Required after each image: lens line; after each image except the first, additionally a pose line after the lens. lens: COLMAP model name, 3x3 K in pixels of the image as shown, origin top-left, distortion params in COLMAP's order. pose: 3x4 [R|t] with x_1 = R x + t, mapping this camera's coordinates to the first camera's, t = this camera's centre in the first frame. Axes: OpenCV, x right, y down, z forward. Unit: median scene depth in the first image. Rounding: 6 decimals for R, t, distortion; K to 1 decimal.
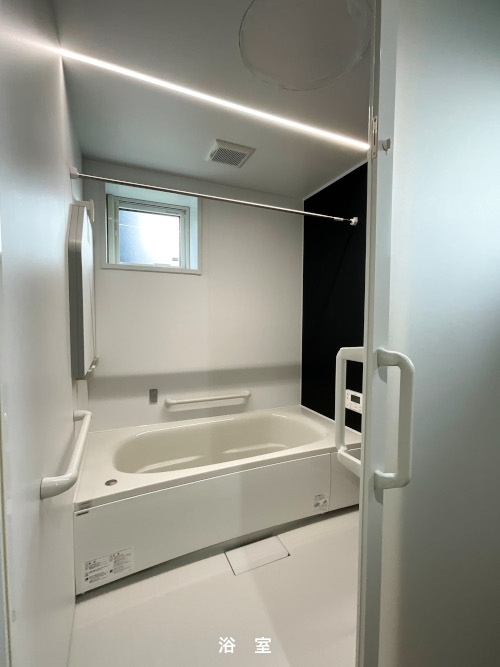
lens RADIAL K [[299.8, 0, 249.6], [0, 299.8, 332.9], [0, 0, 1]] dist [0.000516, -0.000078]
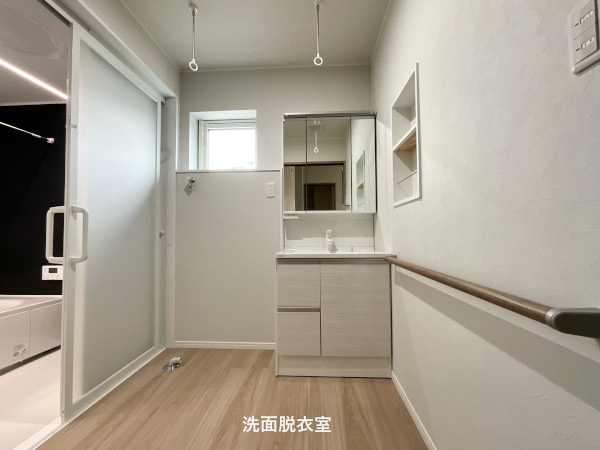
lens RADIAL K [[269.7, 0, 299.8], [0, 269.7, 226.0], [0, 0, 1]] dist [0.000516, -0.000078]
pose [[0.451701, 0.019114, 0.891965, -0.587959], [0.057401, 0.997076, -0.050435, 0.375856], [-0.890321, 0.073981, 0.449283, -1.386329]]
